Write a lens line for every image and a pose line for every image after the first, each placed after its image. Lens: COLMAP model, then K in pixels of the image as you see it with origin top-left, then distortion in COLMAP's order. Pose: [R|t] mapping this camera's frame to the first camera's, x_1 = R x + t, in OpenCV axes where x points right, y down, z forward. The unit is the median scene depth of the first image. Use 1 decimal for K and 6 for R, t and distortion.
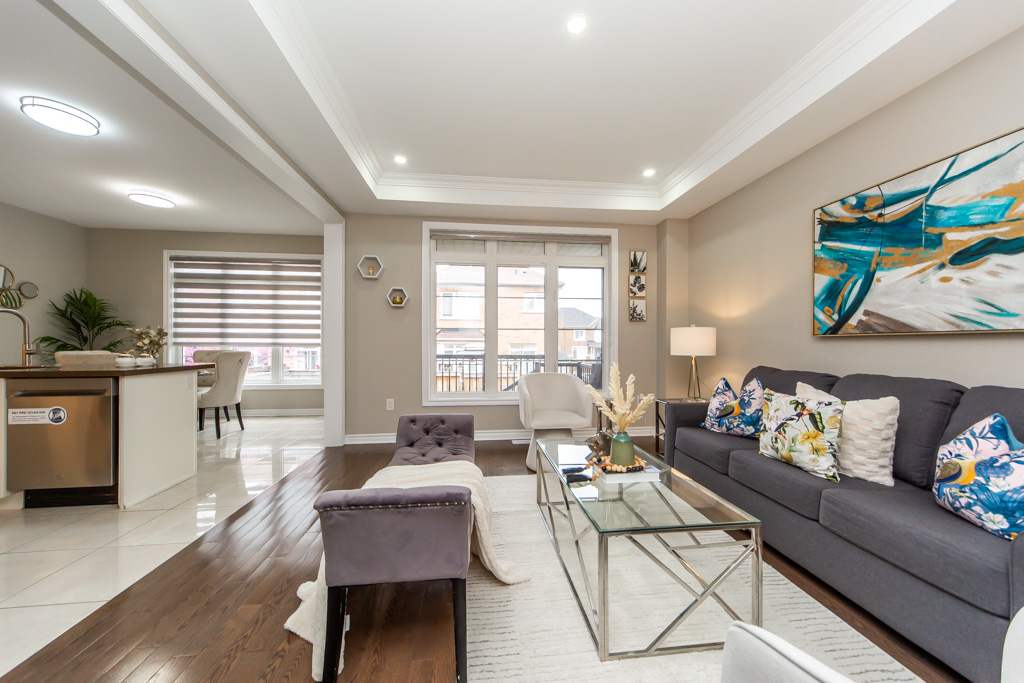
lens RADIAL K [[365.8, 0, 506.0], [0, 365.8, 344.2], [0, 0, 1]] dist [0.001323, -0.000553]
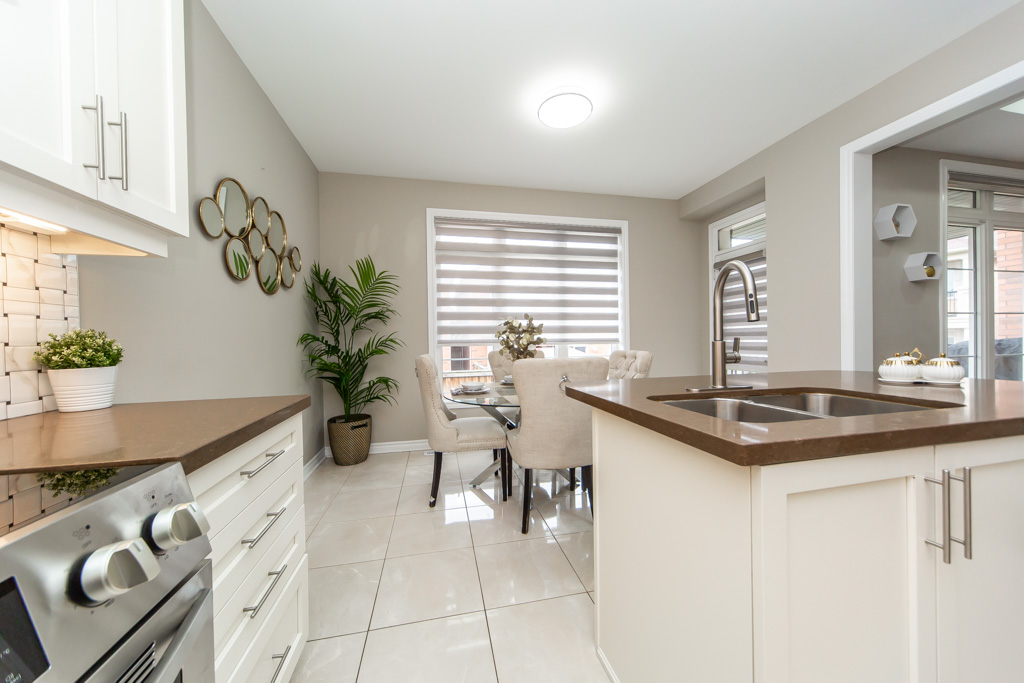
lens RADIAL K [[365.8, 0, 509.2], [0, 365.8, 342.0], [0, 0, 1]] dist [0.001323, -0.000553]
pose [[0.993003, -0.023702, 0.115690, -0.853742], [0.023313, 0.999717, 0.004715, -0.005028], [-0.115769, -0.001985, 0.993274, 0.294564]]
